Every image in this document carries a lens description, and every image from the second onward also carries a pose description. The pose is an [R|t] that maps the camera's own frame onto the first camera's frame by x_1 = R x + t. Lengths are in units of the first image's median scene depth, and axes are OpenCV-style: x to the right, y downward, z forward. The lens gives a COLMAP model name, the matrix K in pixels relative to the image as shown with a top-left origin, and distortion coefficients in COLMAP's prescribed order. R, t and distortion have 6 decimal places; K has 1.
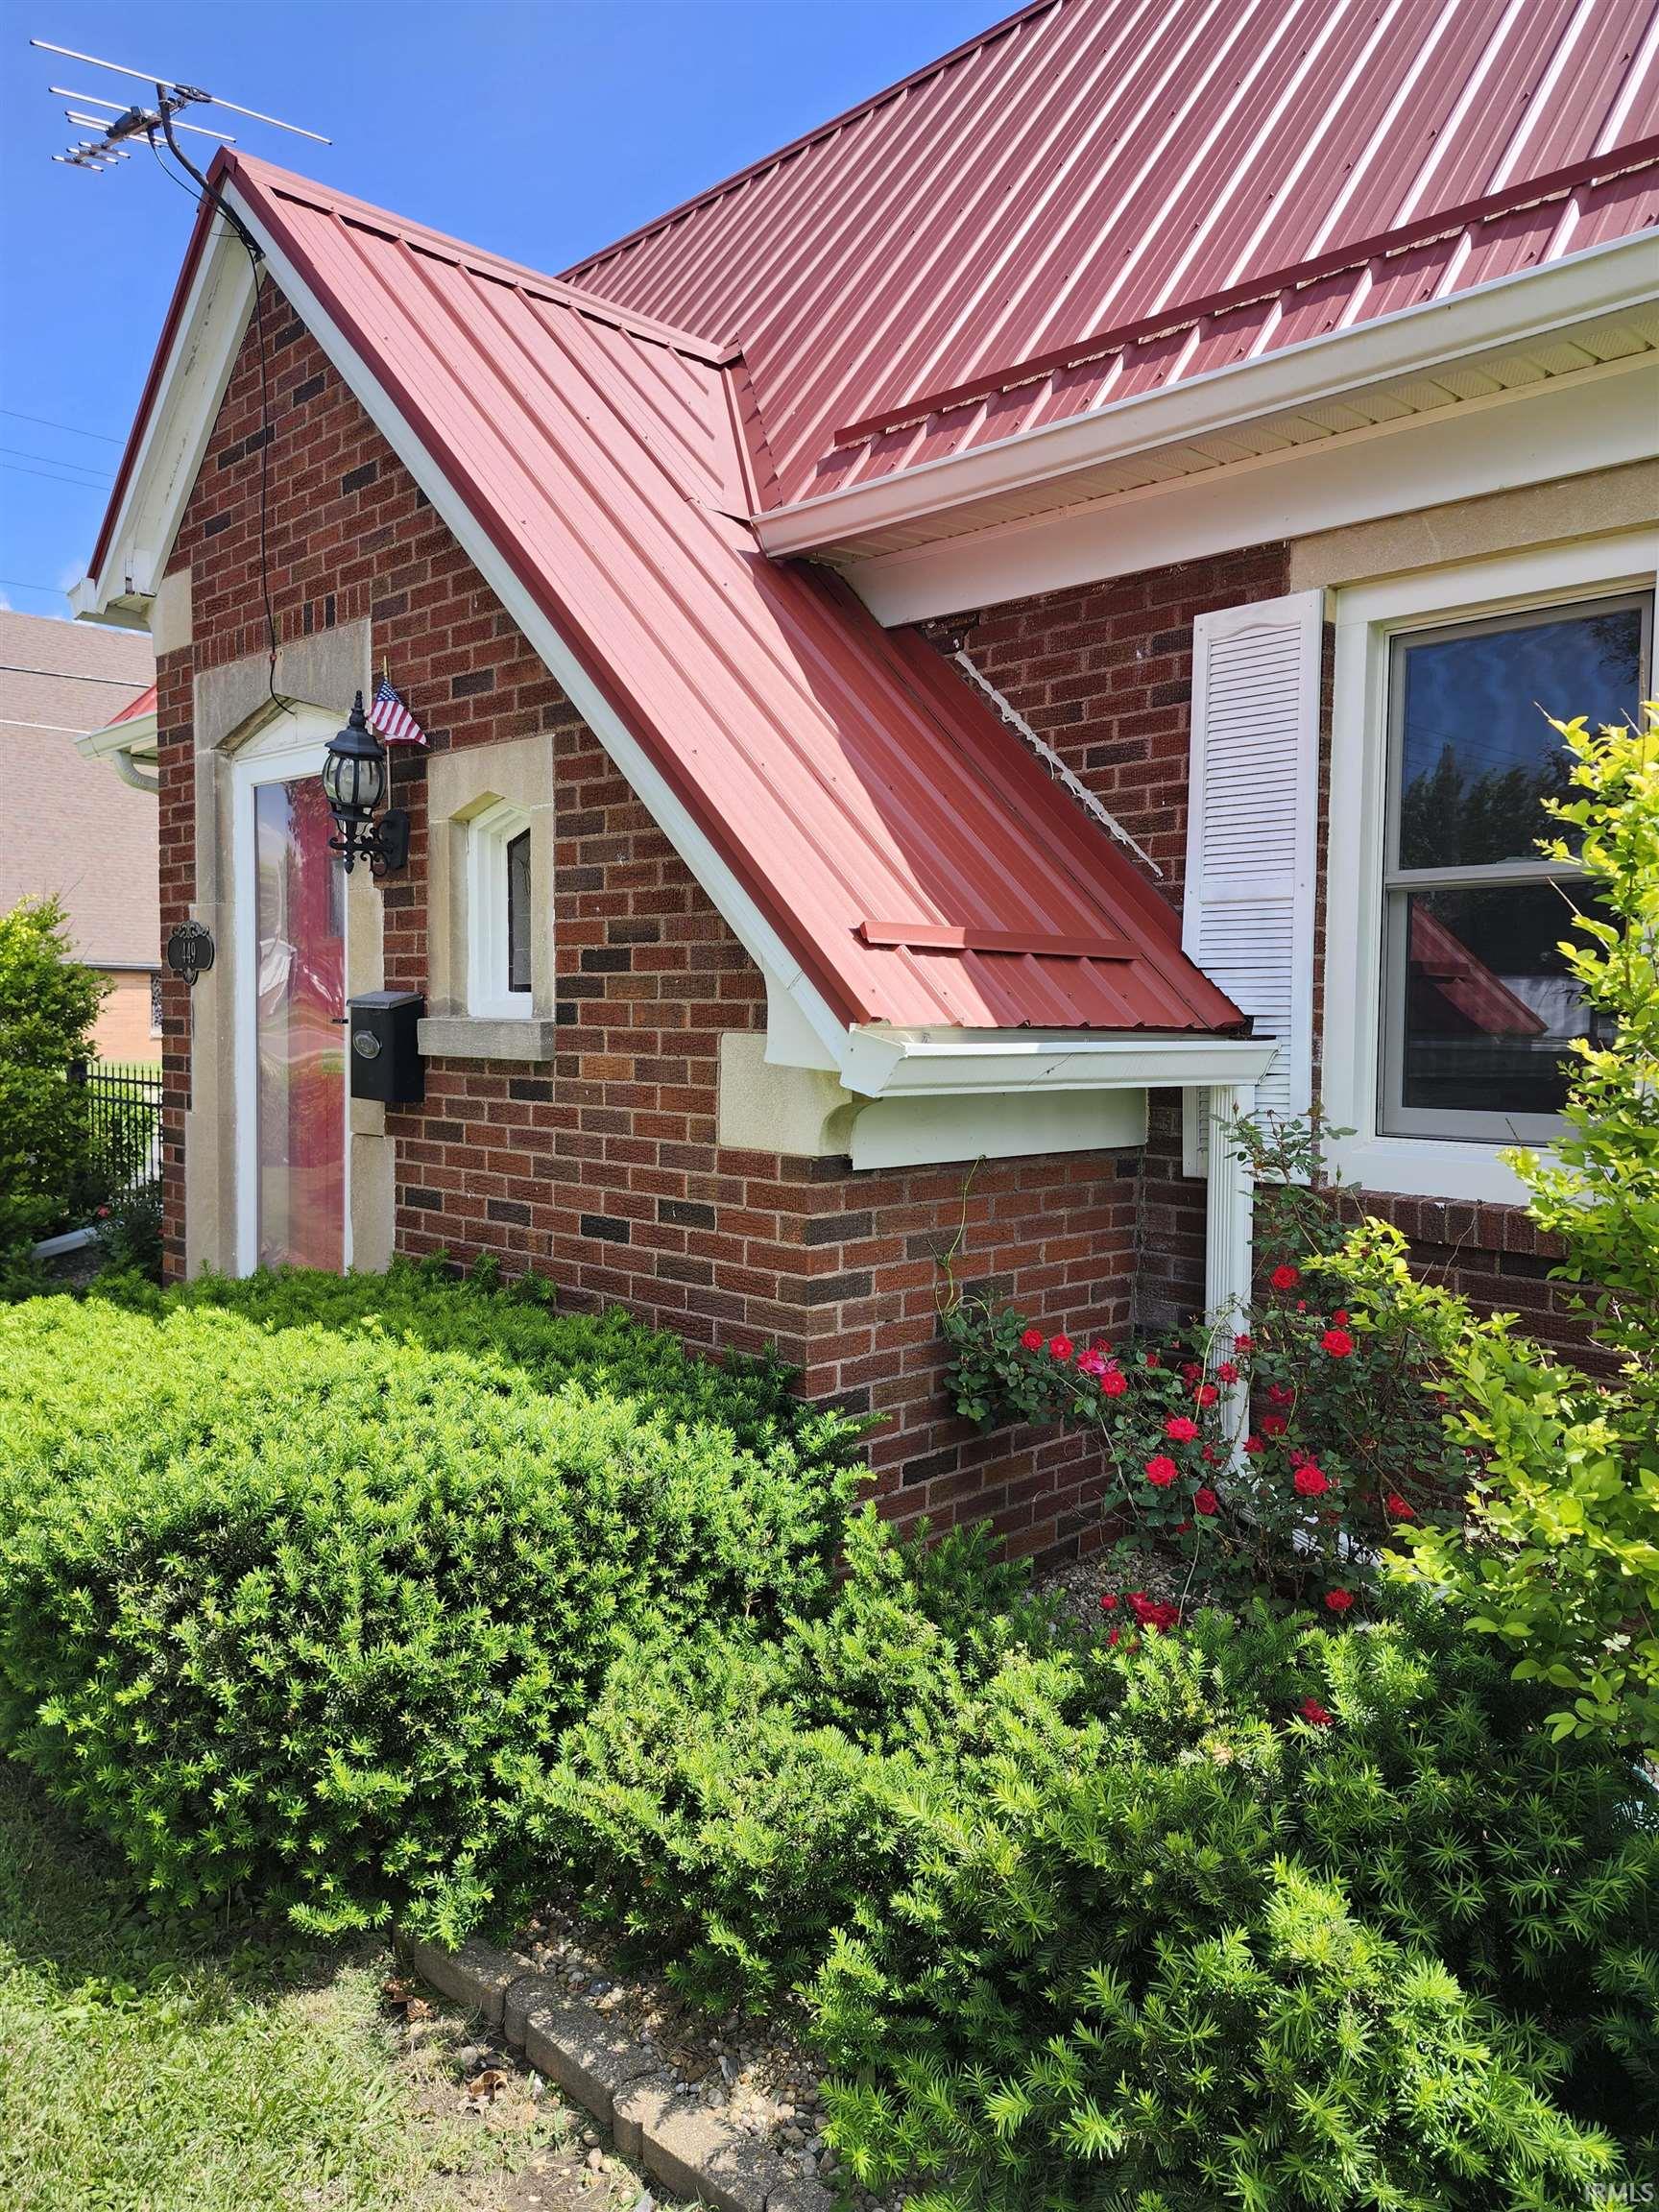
lens RADIAL K [[1545.9, 0, 829.5], [0, 1545.9, 1106.0], [0, 0, 1]] dist [0.083869, -0.124840]
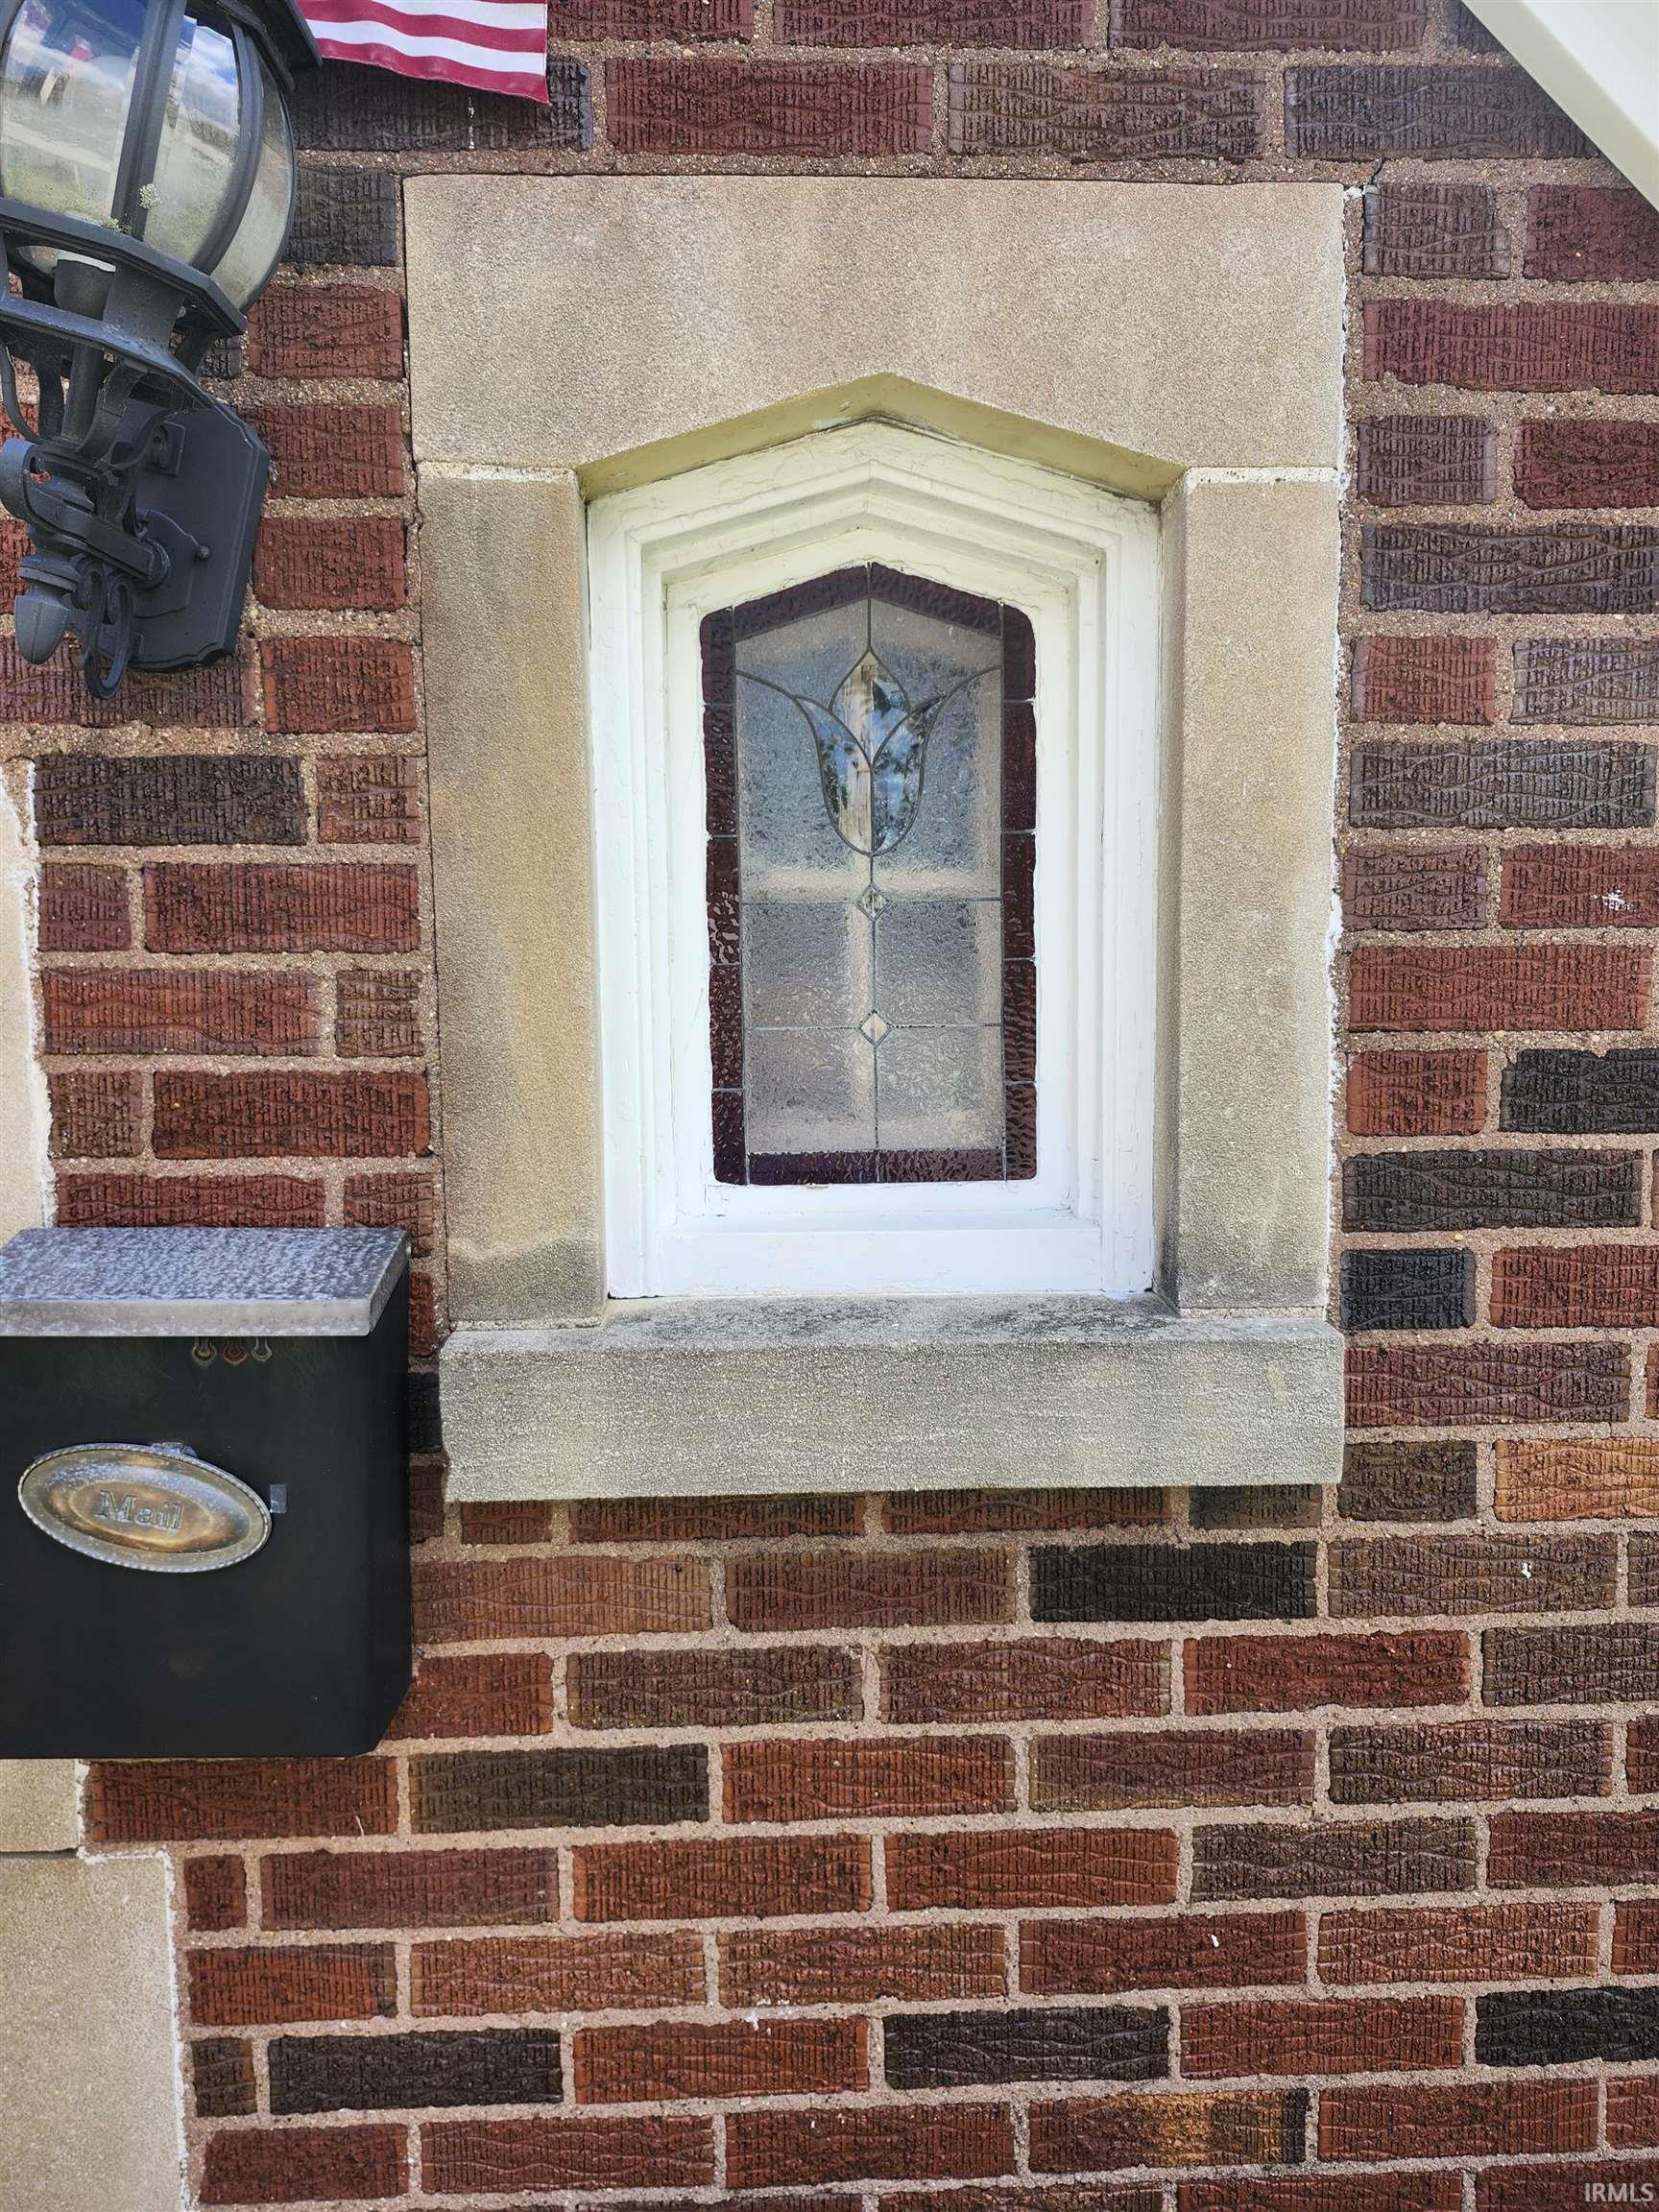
lens RADIAL K [[1545.9, 0, 829.5], [0, 1545.9, 1106.0], [0, 0, 1]] dist [0.083869, -0.124840]
pose [[0.679132, -0.080948, 0.729539, -0.387684], [0.056244, 0.996717, 0.058236, -0.101065], [-0.731858, 0.001482, 0.681456, 0.799708]]
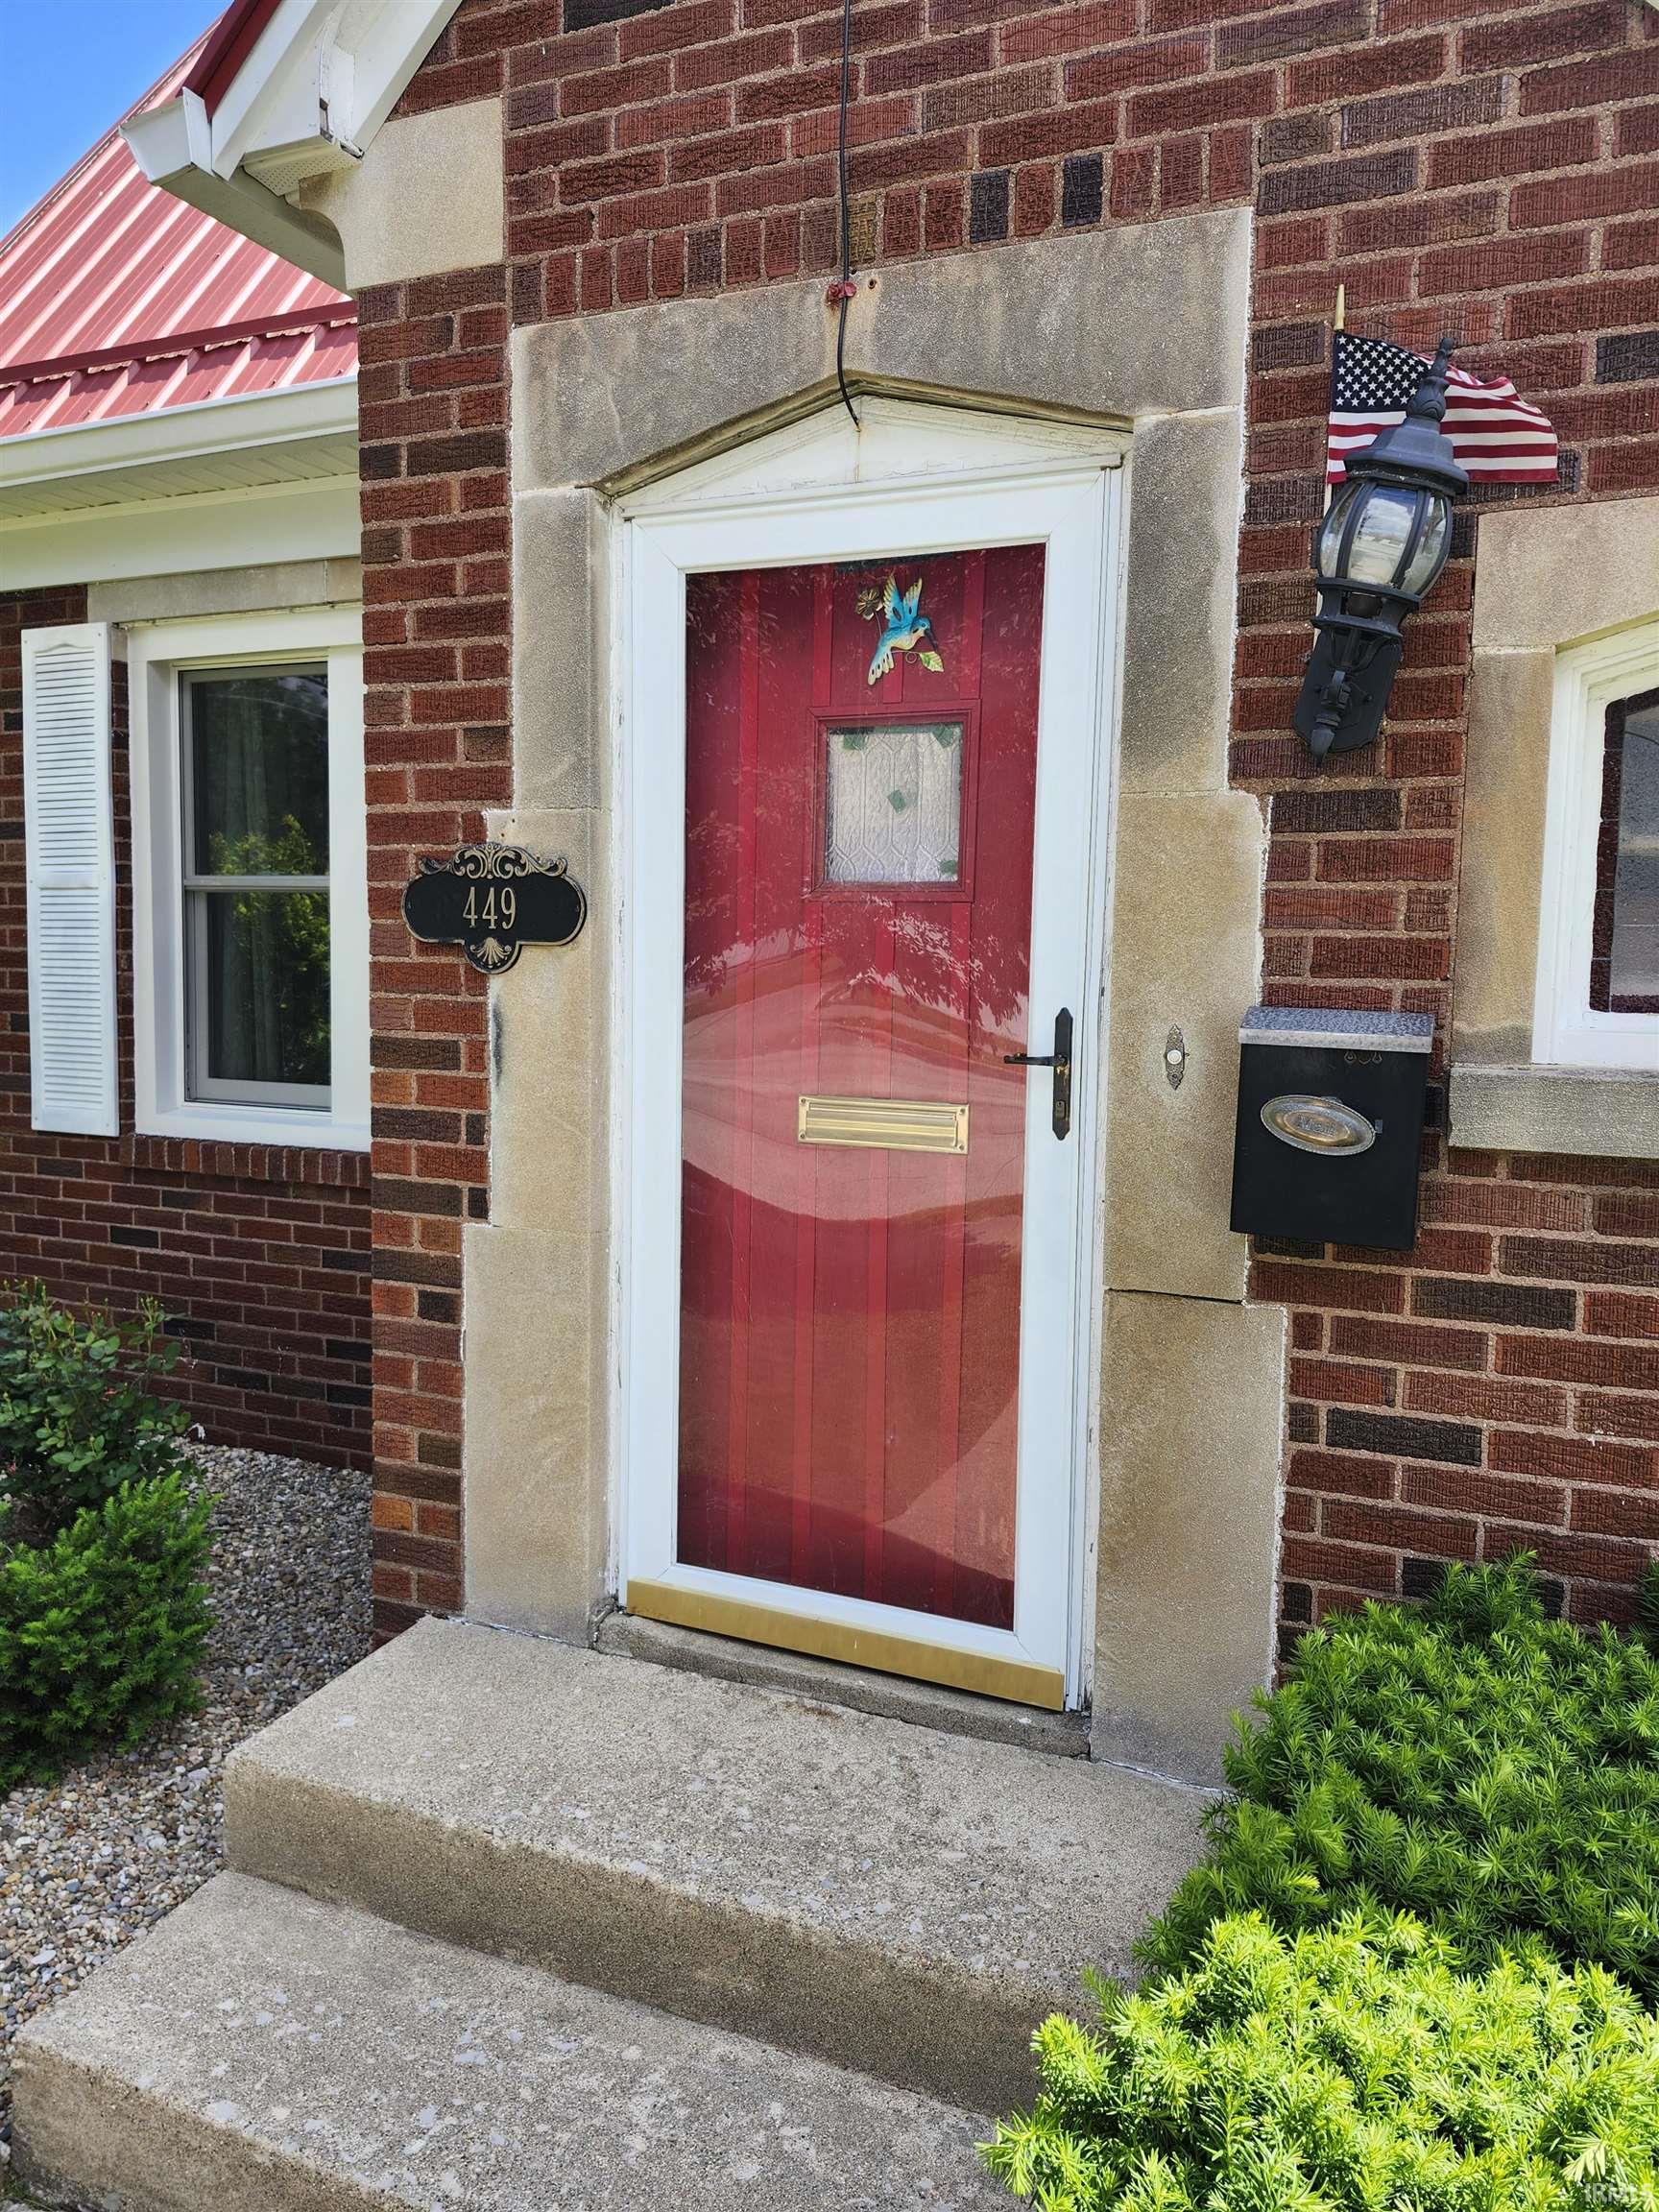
lens RADIAL K [[1503.1, 0, 827.2], [0, 1503.1, 1085.9], [0, 0, 1]] dist [0.086103, -0.111310]
pose [[0.928089, -0.034108, 0.370792, -0.610762], [0.018282, 0.998769, 0.046112, -0.076053], [-0.371909, -0.036017, 0.927570, 0.637913]]
